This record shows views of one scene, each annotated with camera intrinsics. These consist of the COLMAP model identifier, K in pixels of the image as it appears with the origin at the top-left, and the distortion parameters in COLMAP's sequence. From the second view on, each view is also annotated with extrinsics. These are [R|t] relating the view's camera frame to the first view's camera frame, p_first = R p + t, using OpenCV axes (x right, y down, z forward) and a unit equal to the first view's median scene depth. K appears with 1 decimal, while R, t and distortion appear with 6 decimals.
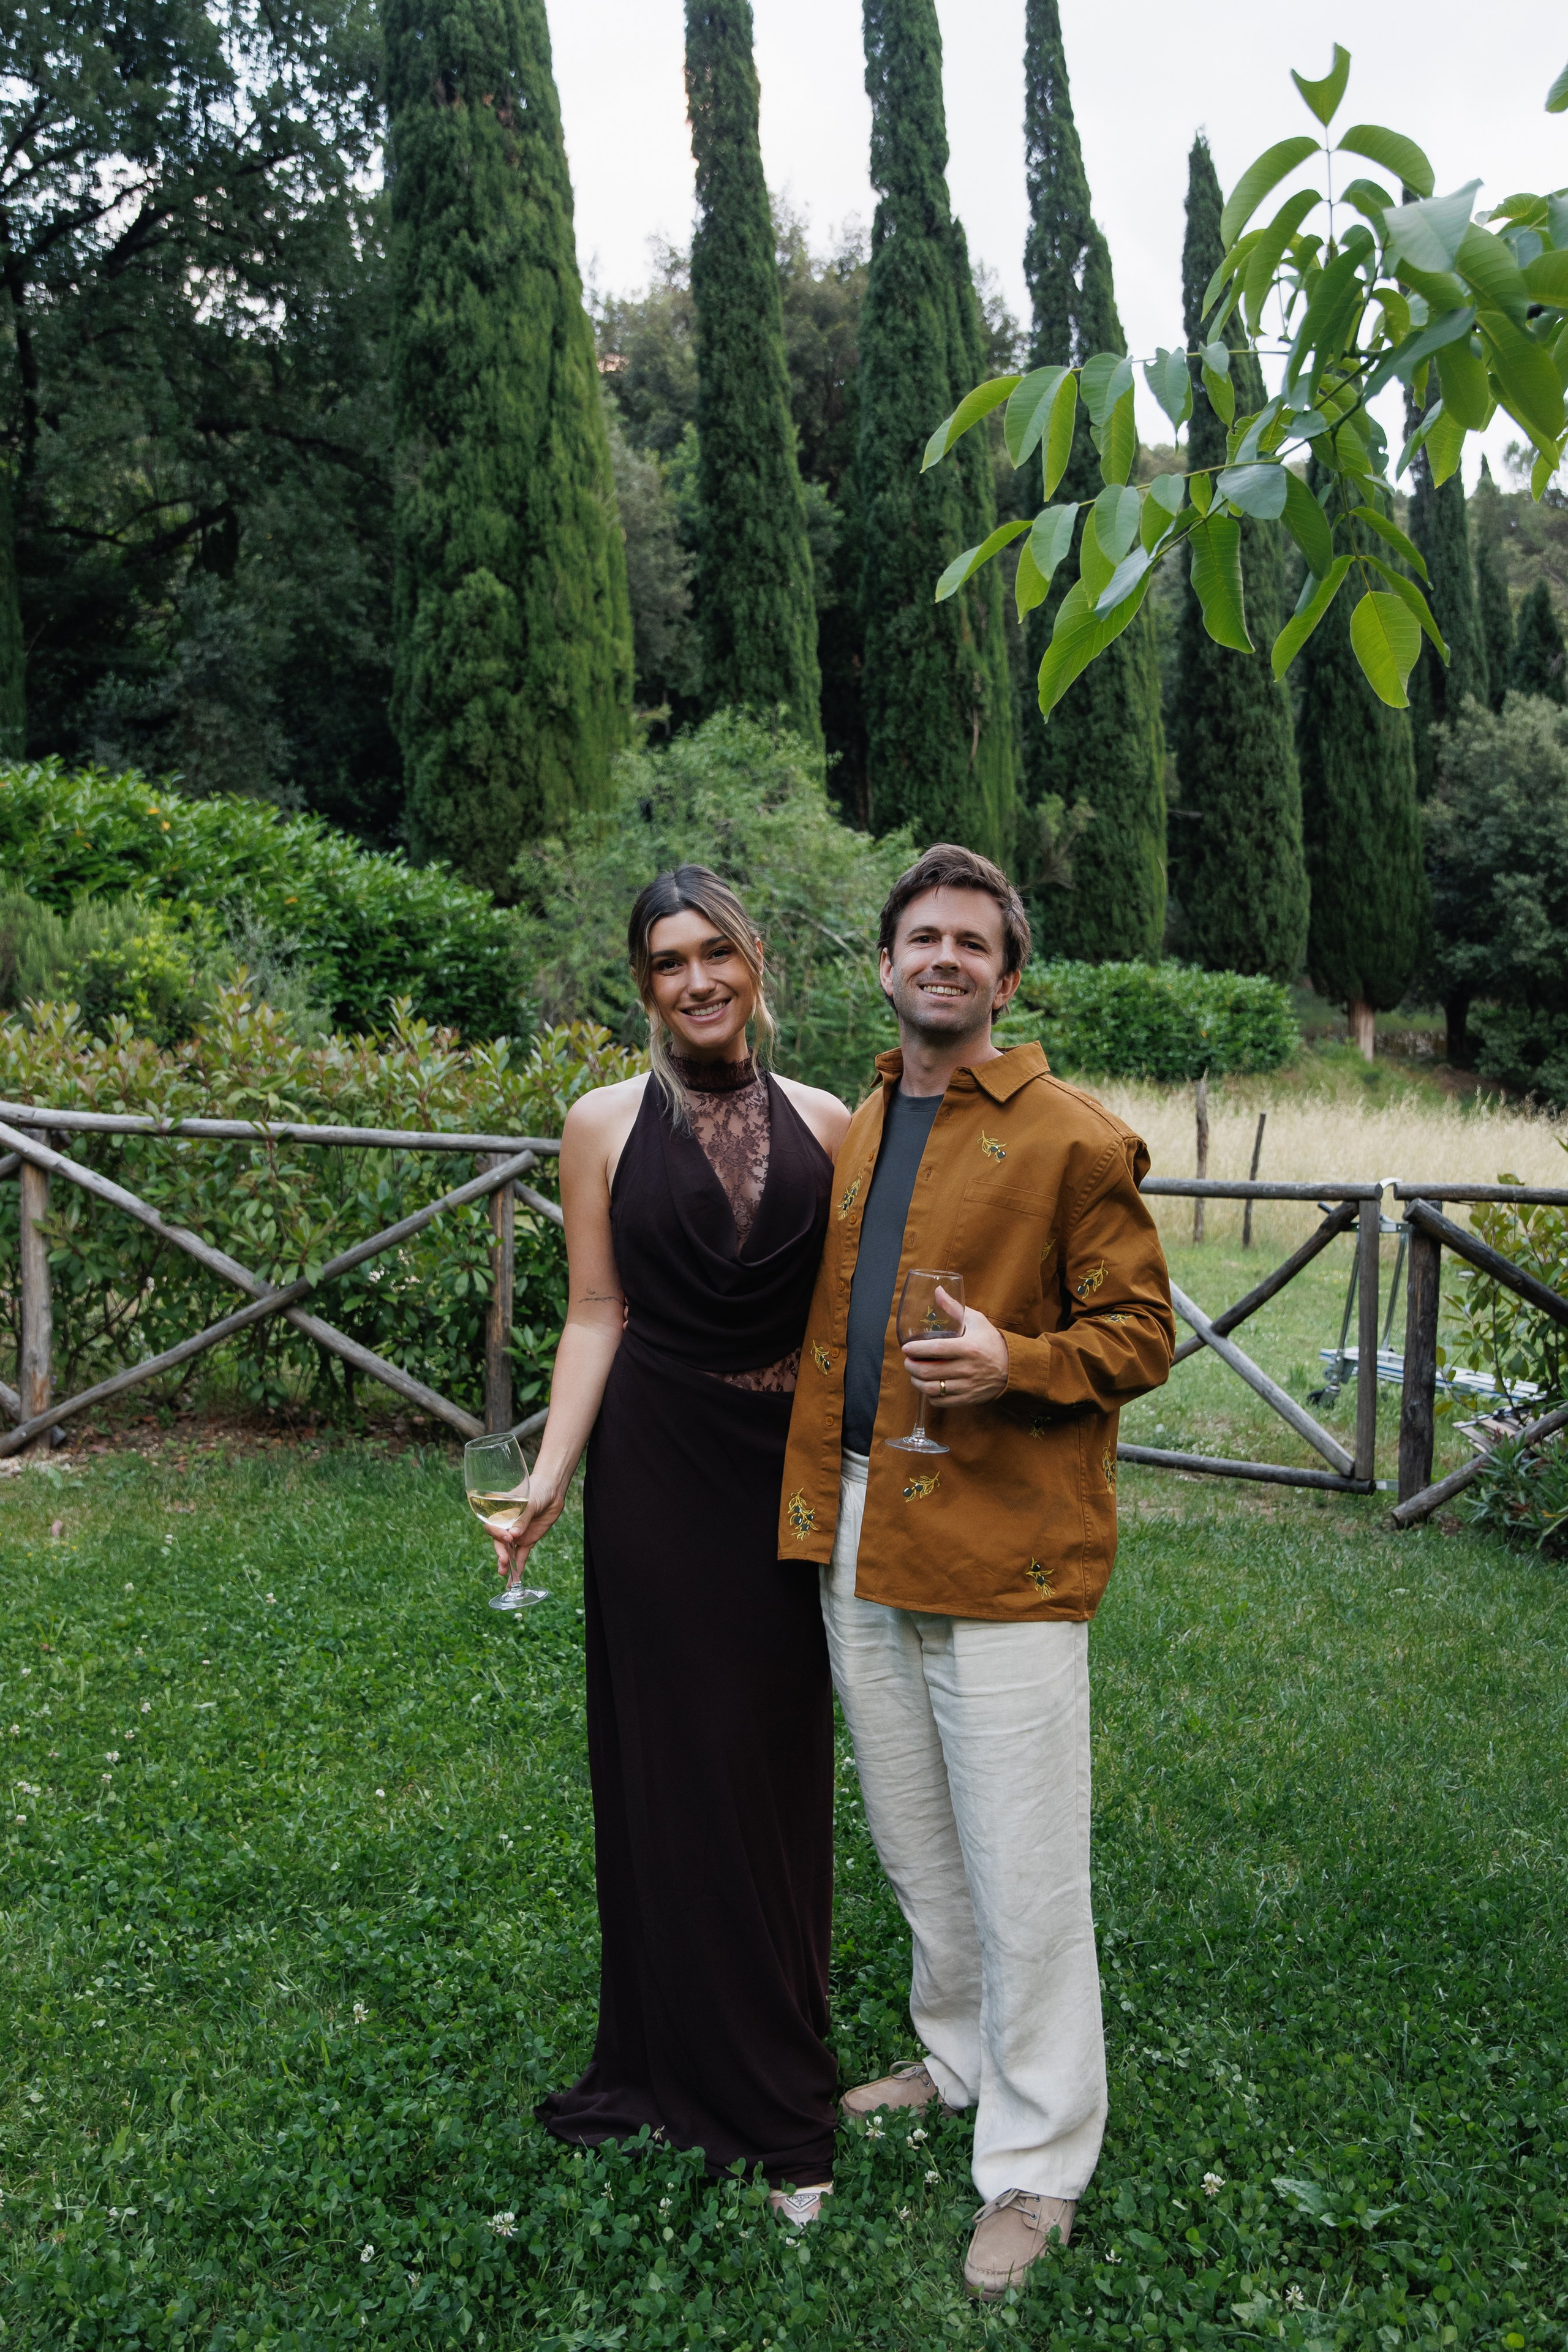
lens RADIAL K [[2064.9, 0, 784.0], [0, 2064.9, 1176.0], [0, 0, 1]] dist [-0.009031, 0.011166]
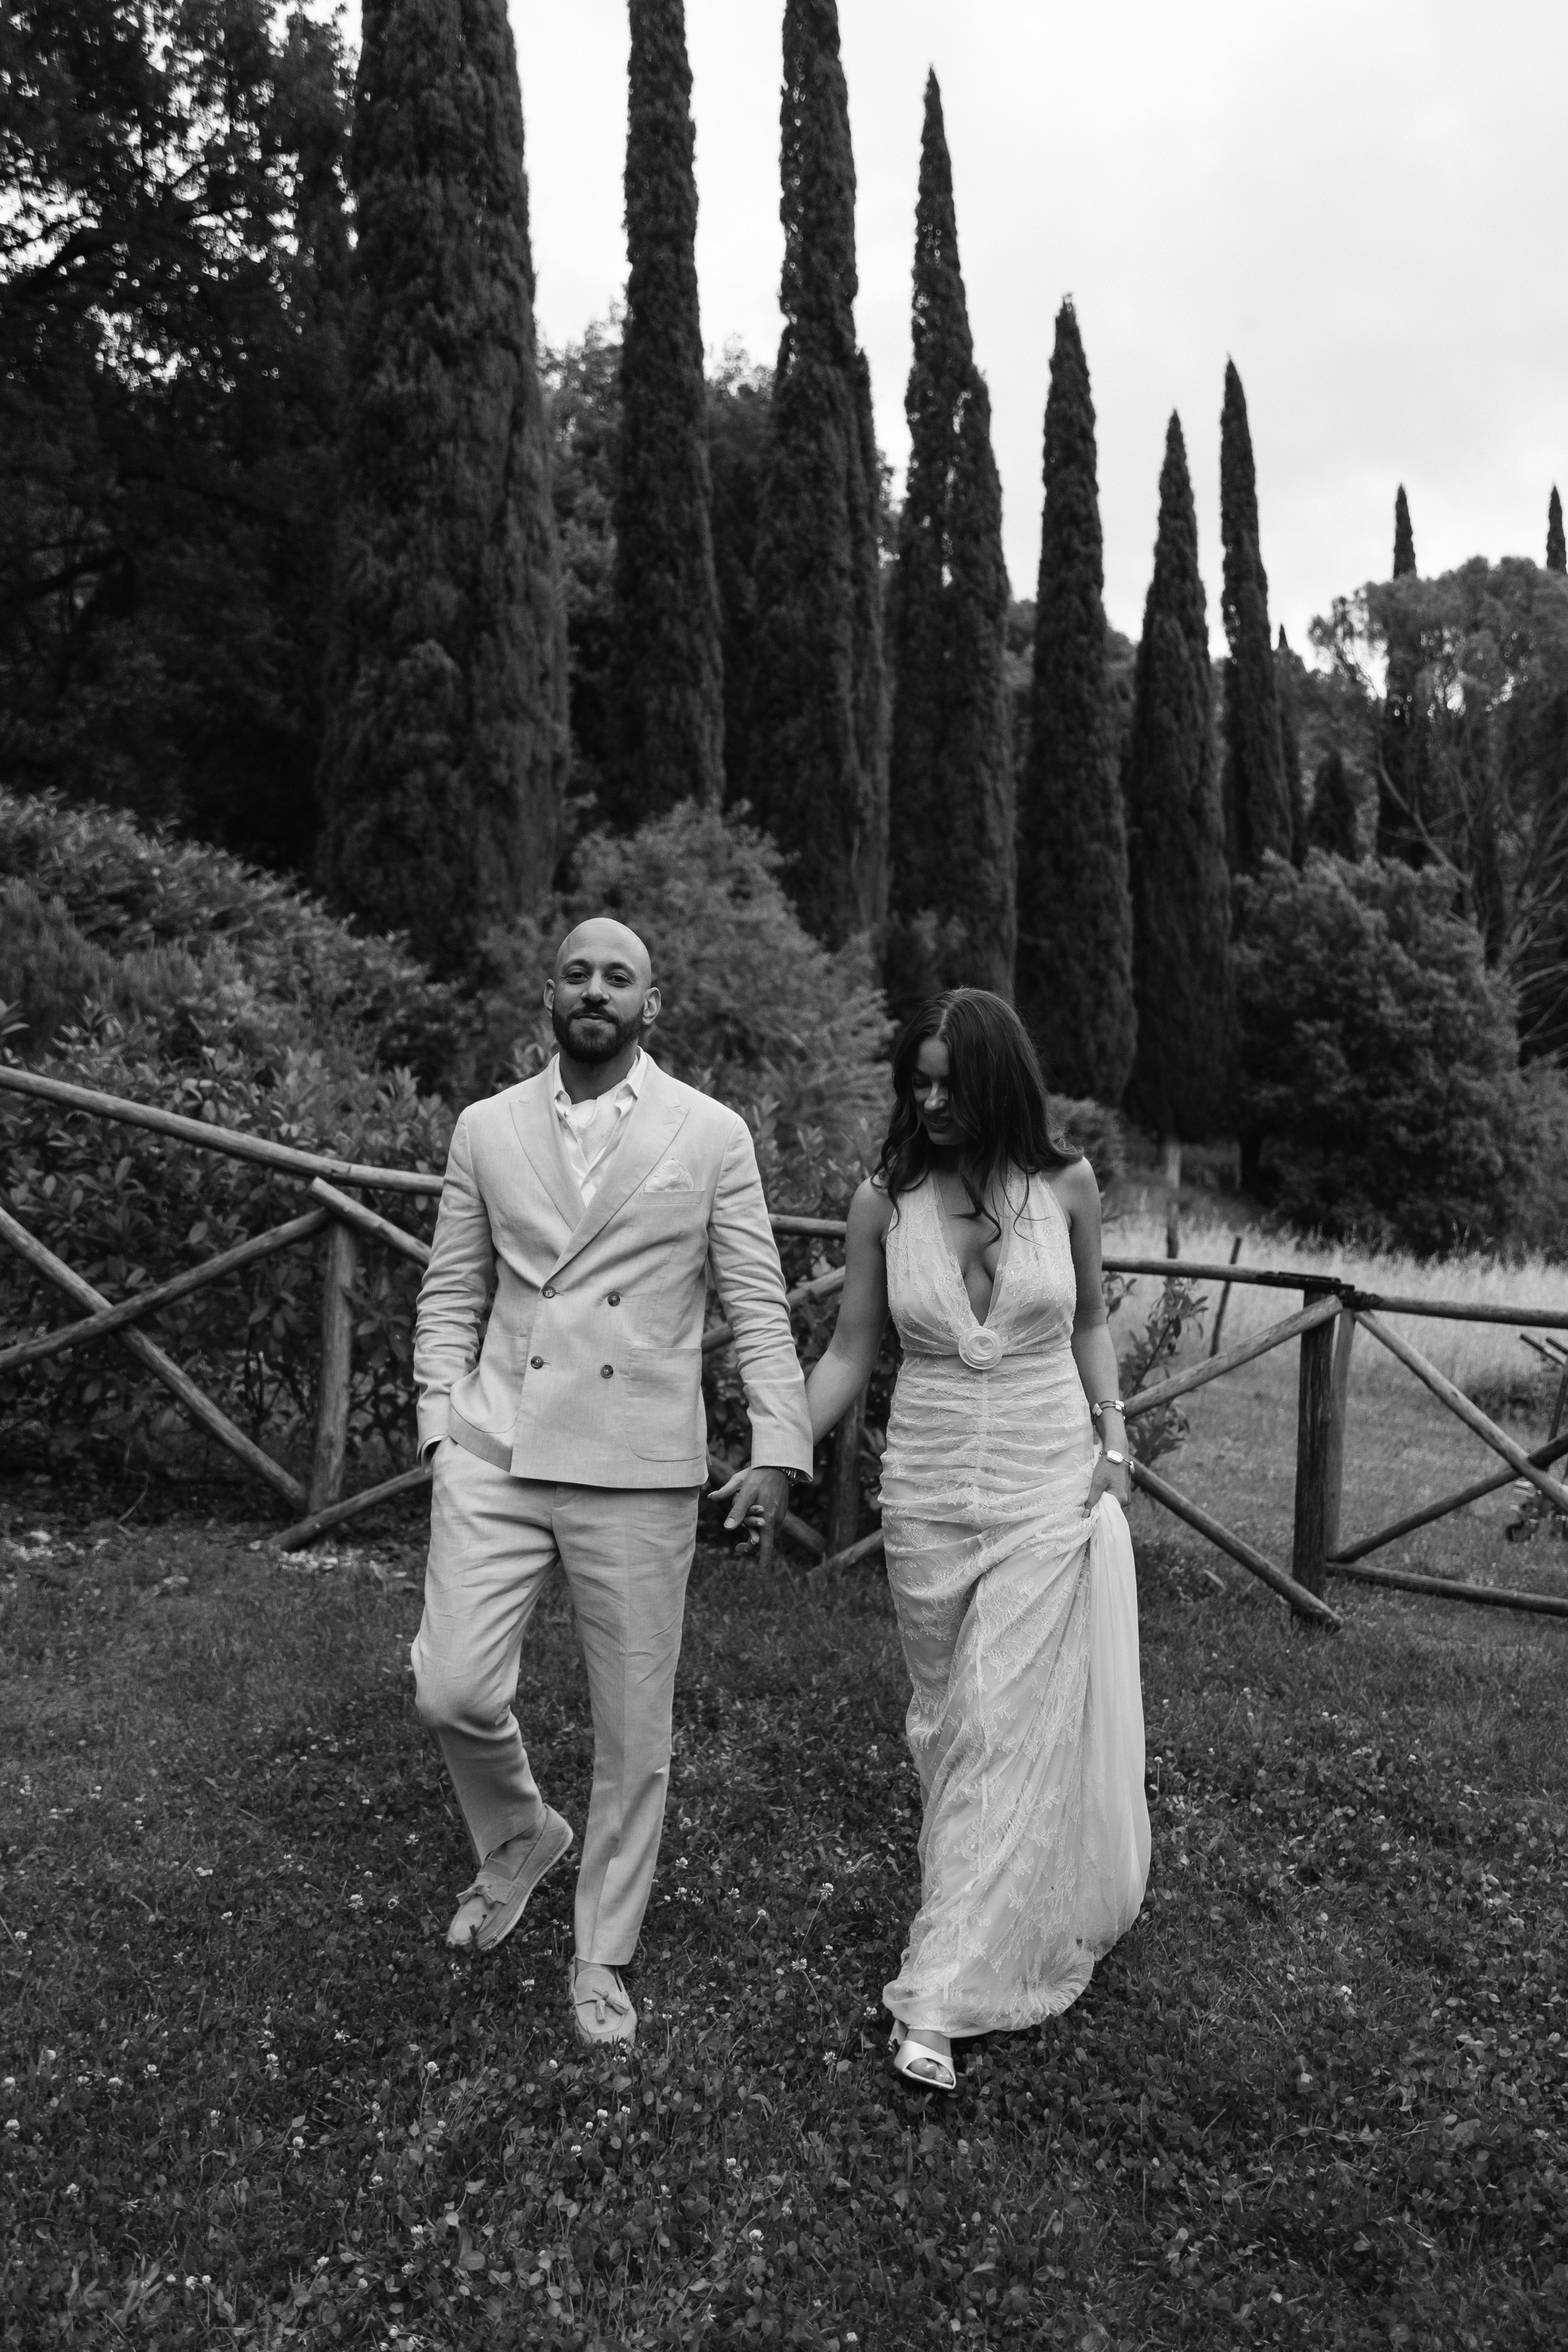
lens RADIAL K [[2031.9, 0, 787.2], [0, 2031.9, 1172.0], [0, 0, 1]] dist [0.007133, -0.001993]
pose [[0.989961, 0.059598, 0.128164, -0.083565], [-0.052986, 0.997112, -0.054399, 0.002712], [-0.131036, 0.047062, 0.990260, 0.026752]]
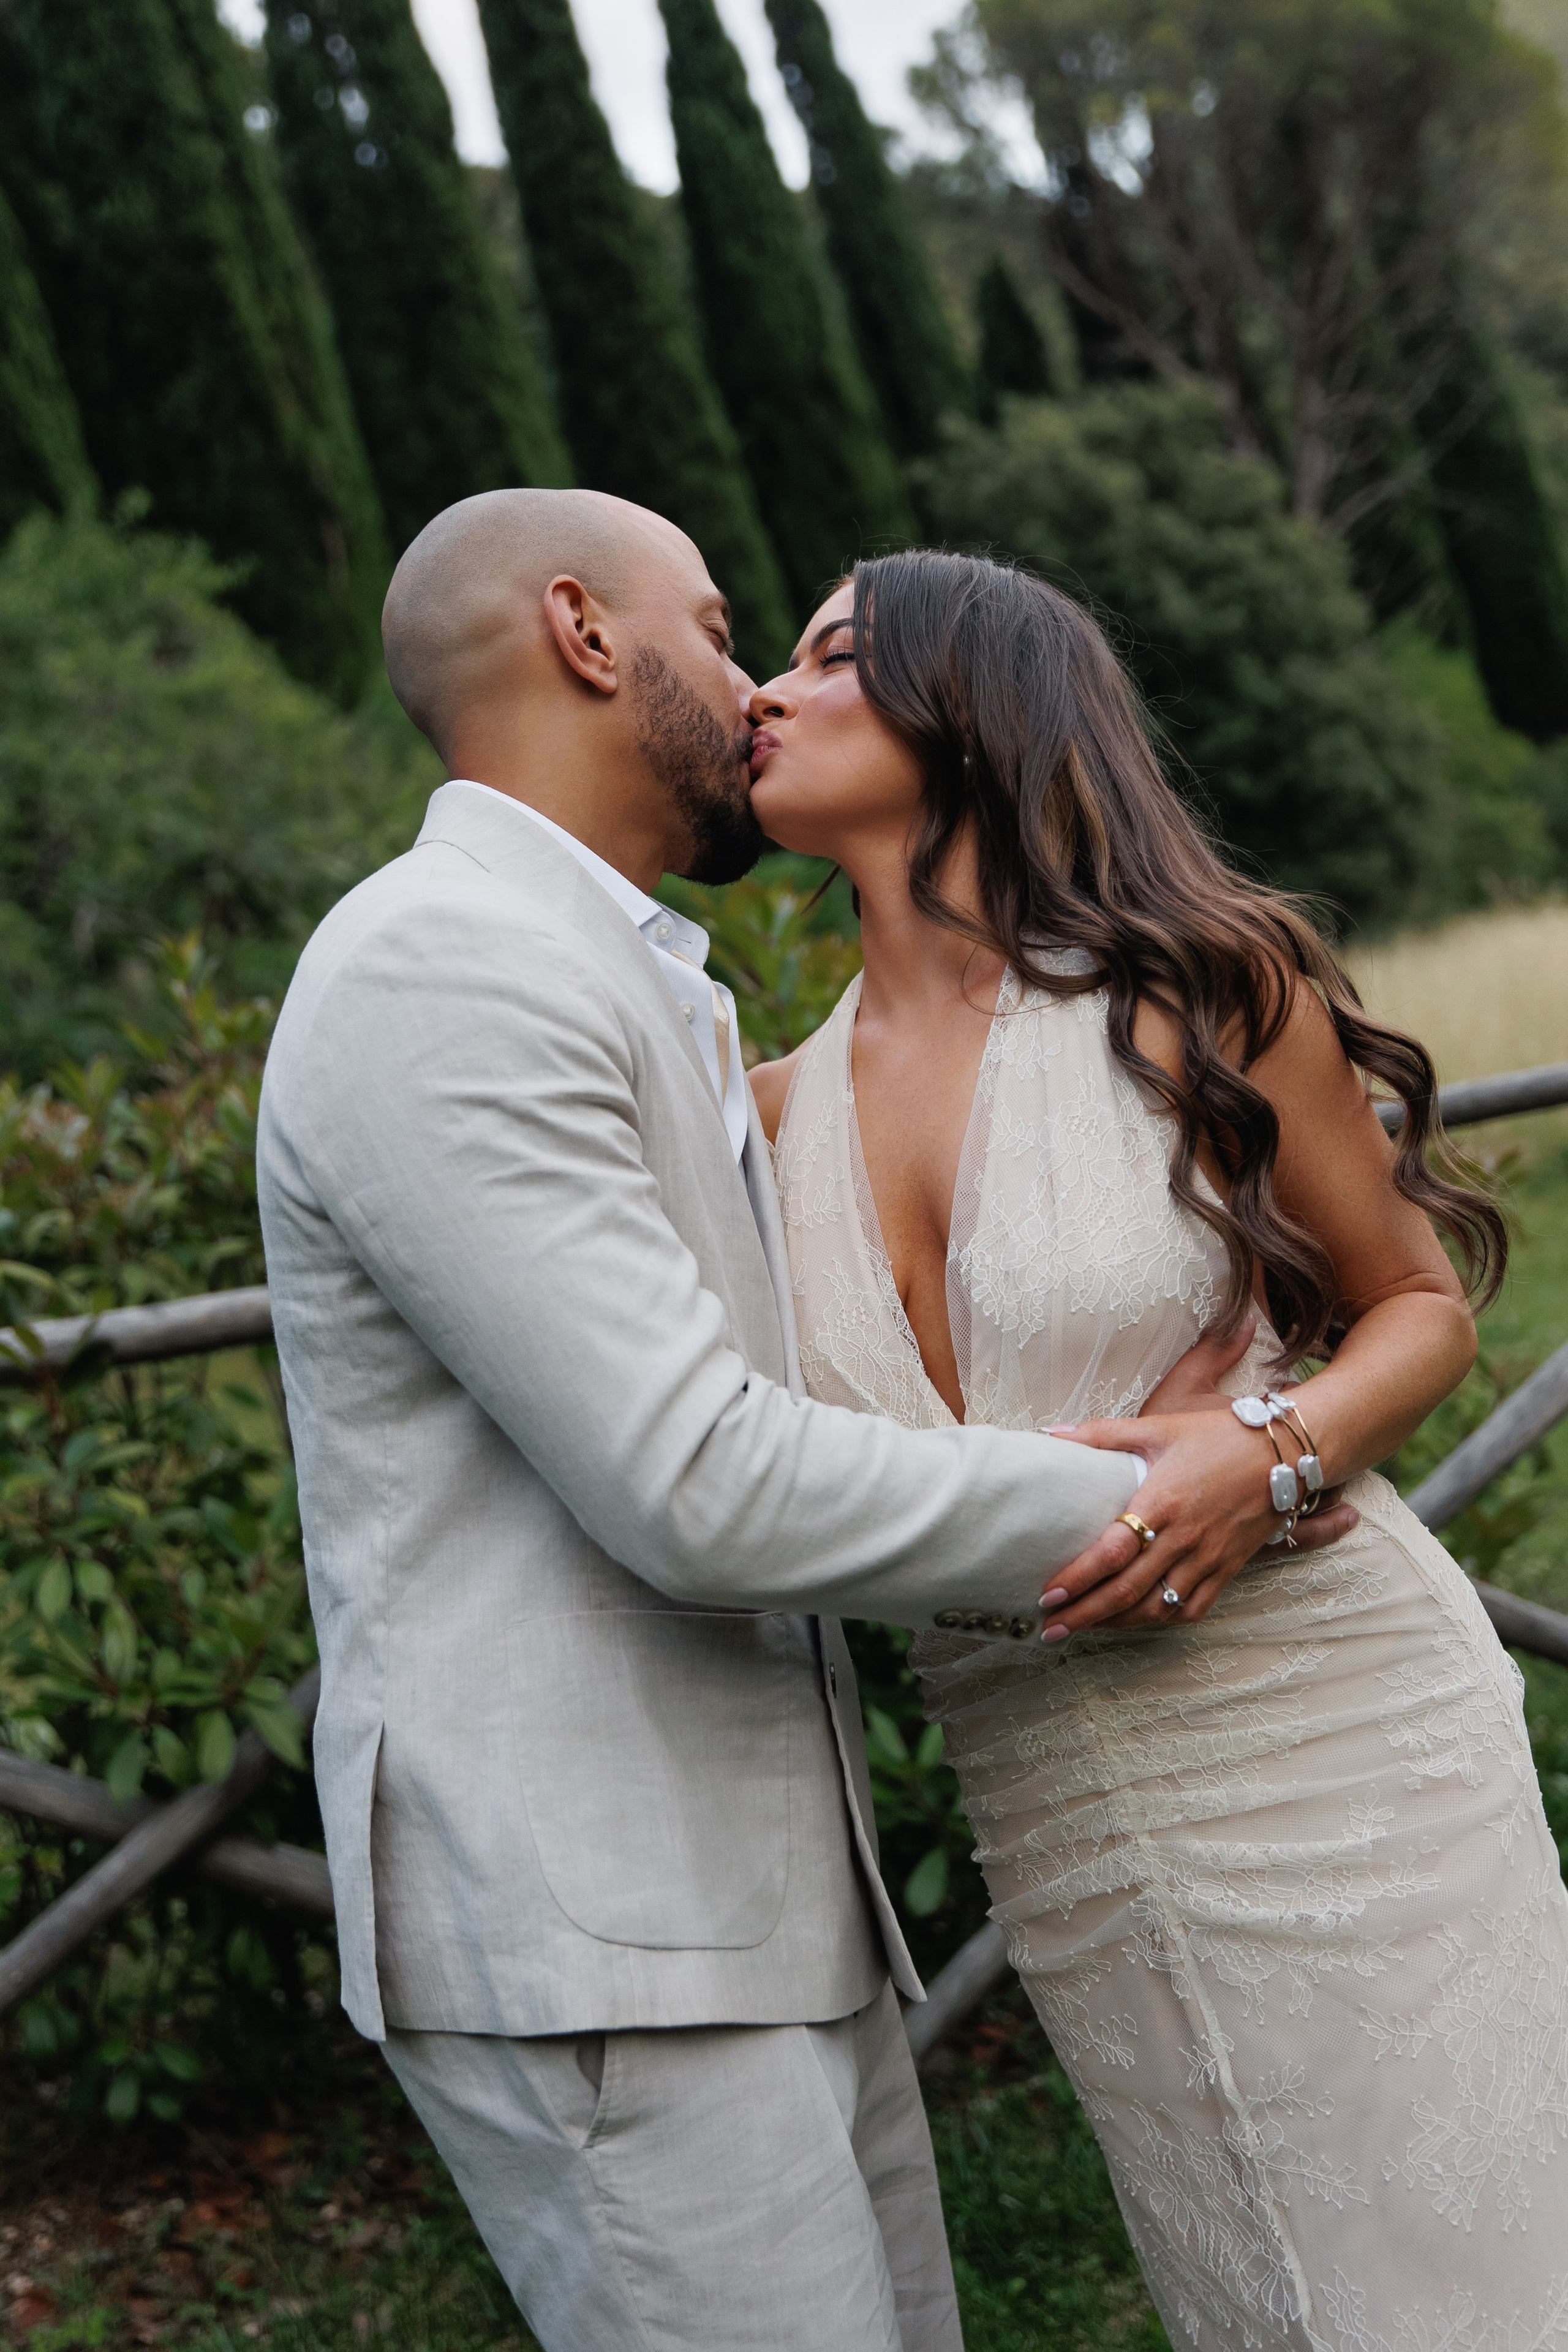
lens RADIAL K [[2934.5, 0, 784.0], [0, 2934.5, 1176.0], [0, 0, 1]] dist [0.005615, 0.010090]
pose [[0.941655, -0.215920, 0.258194, -0.073577], [0.221084, 0.975211, 0.009226, -0.005582], [-0.253786, 0.048395, 0.966049, 0.135336]]
